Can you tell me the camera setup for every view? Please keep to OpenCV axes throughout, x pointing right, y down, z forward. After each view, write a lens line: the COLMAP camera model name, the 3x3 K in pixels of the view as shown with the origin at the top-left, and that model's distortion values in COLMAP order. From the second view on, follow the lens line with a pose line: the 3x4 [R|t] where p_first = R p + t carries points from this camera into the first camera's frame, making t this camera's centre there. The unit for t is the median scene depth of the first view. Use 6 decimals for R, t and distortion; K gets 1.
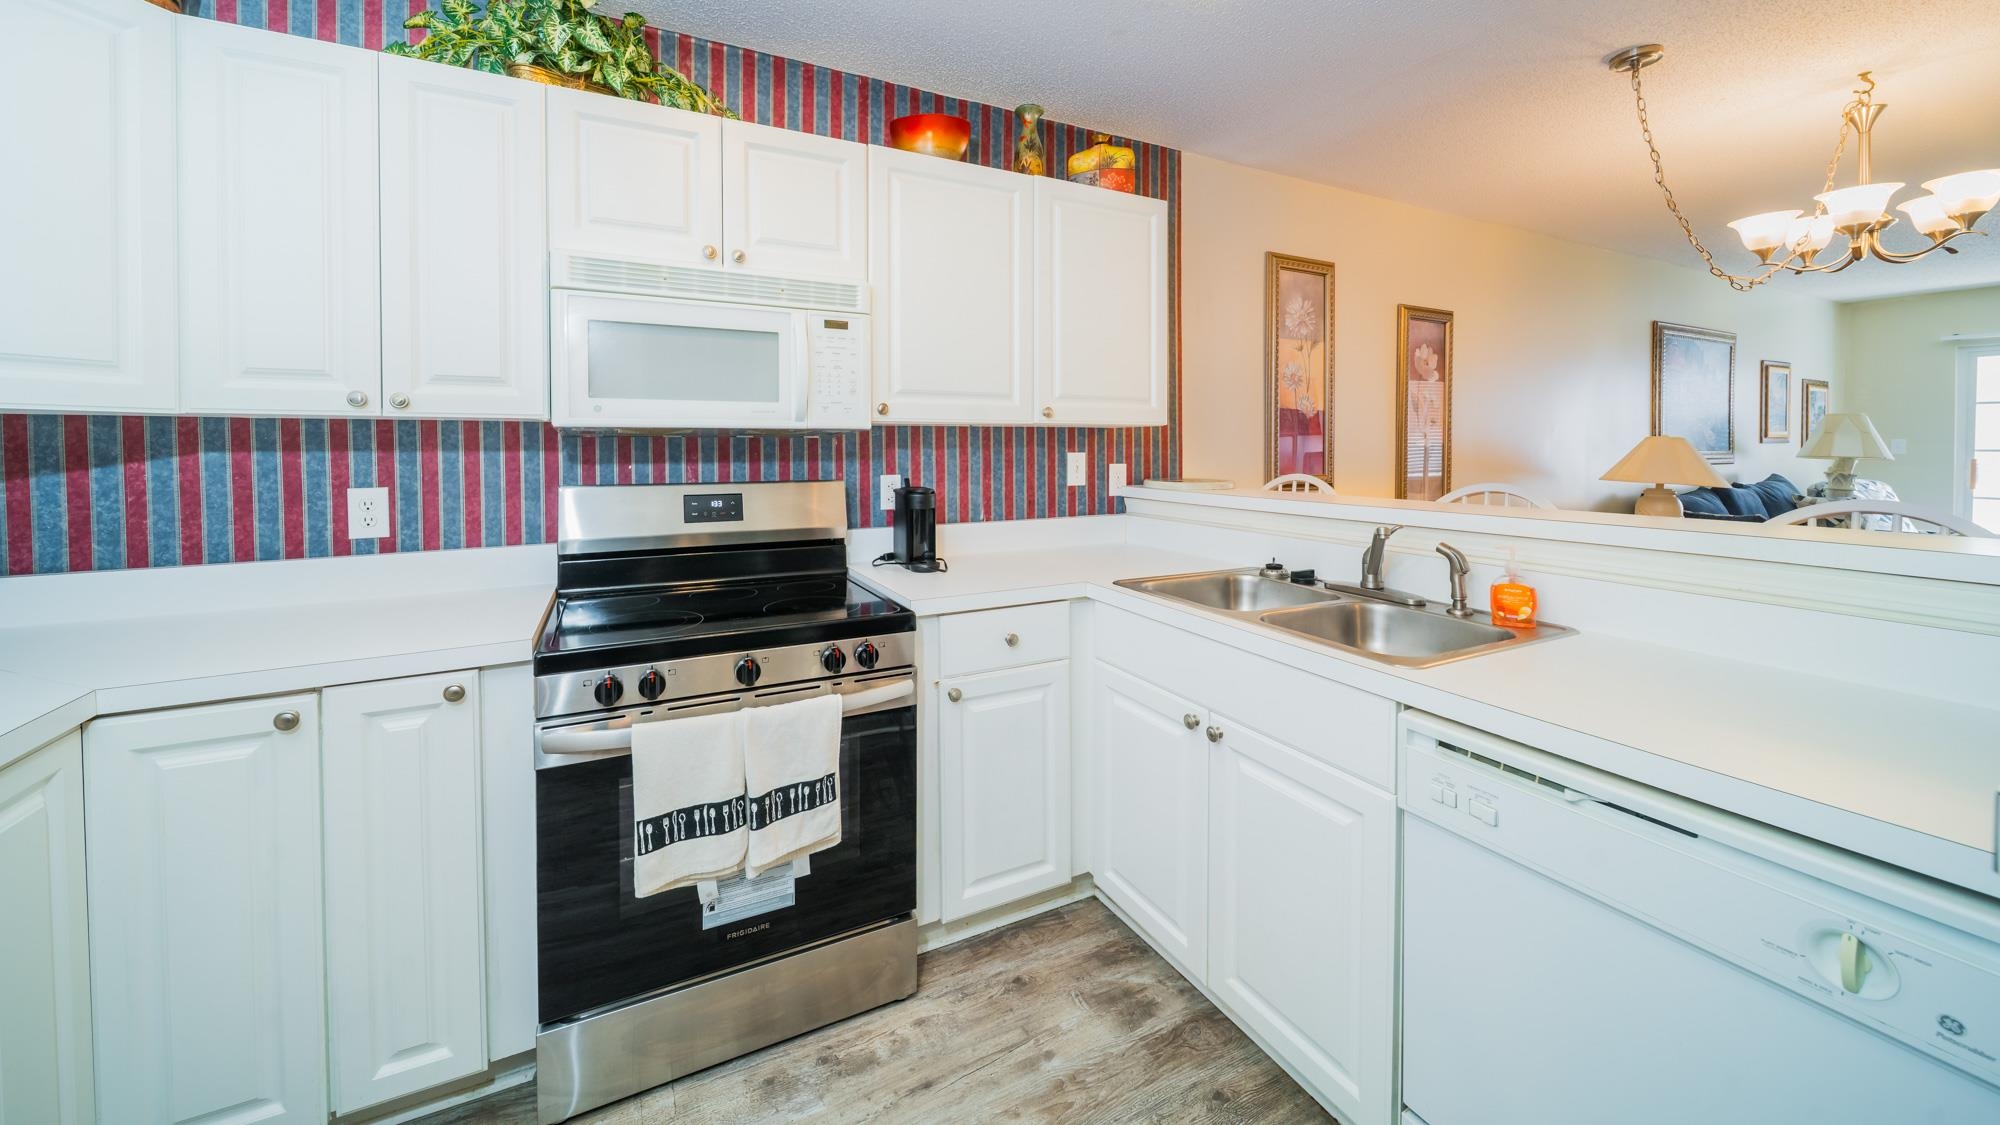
lens RADIAL K [[719.7, 0, 975.9], [0, 719.7, 455.3], [0, 0, 1]] dist [-0.001425, -0.000300]
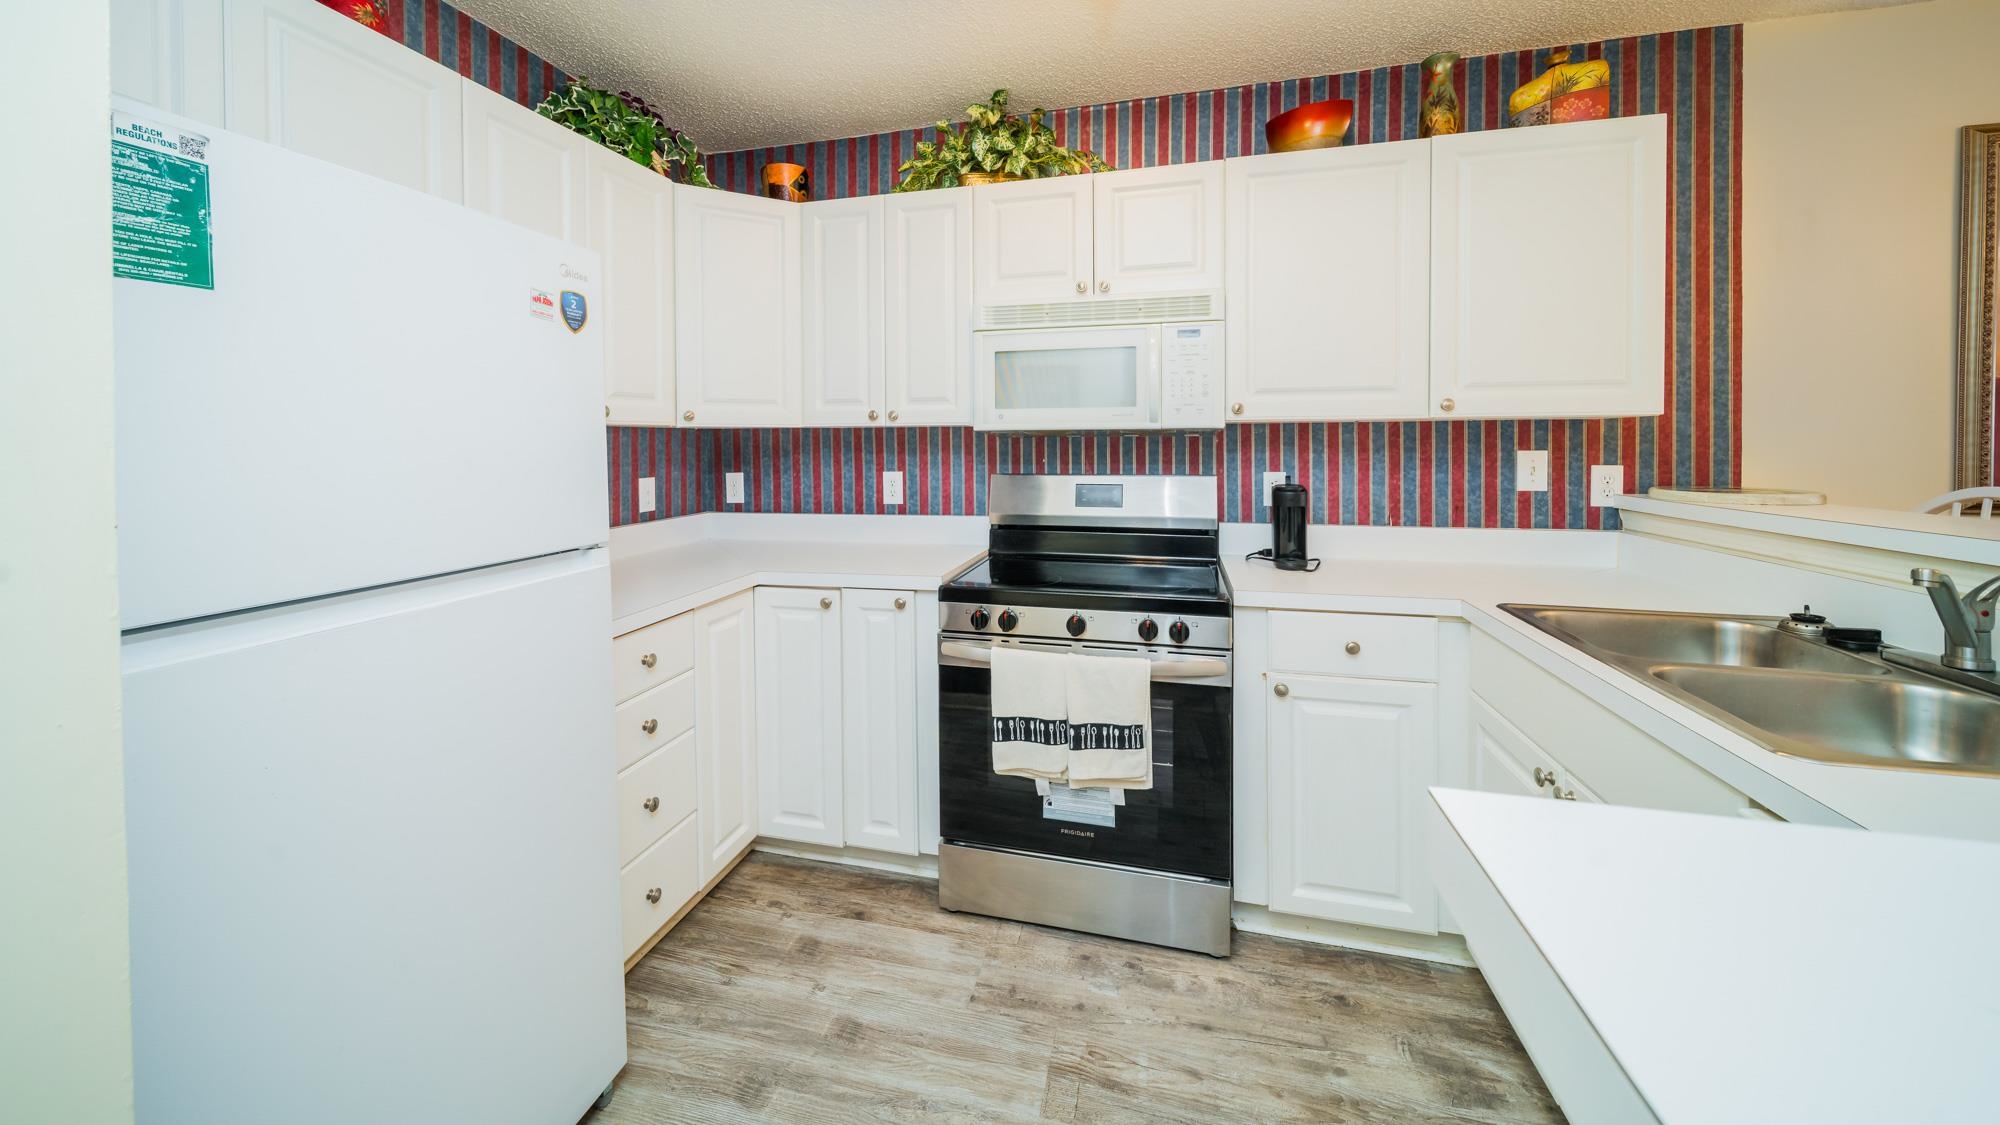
lens RADIAL K [[719.7, 0, 975.9], [0, 719.7, 455.3], [0, 0, 1]] dist [-0.001425, -0.000300]
pose [[0.749245, 0.008112, -0.662244, 0.316517], [-0.004598, 0.999965, 0.007047, -0.002009], [0.662277, -0.002235, 0.749256, -0.042827]]
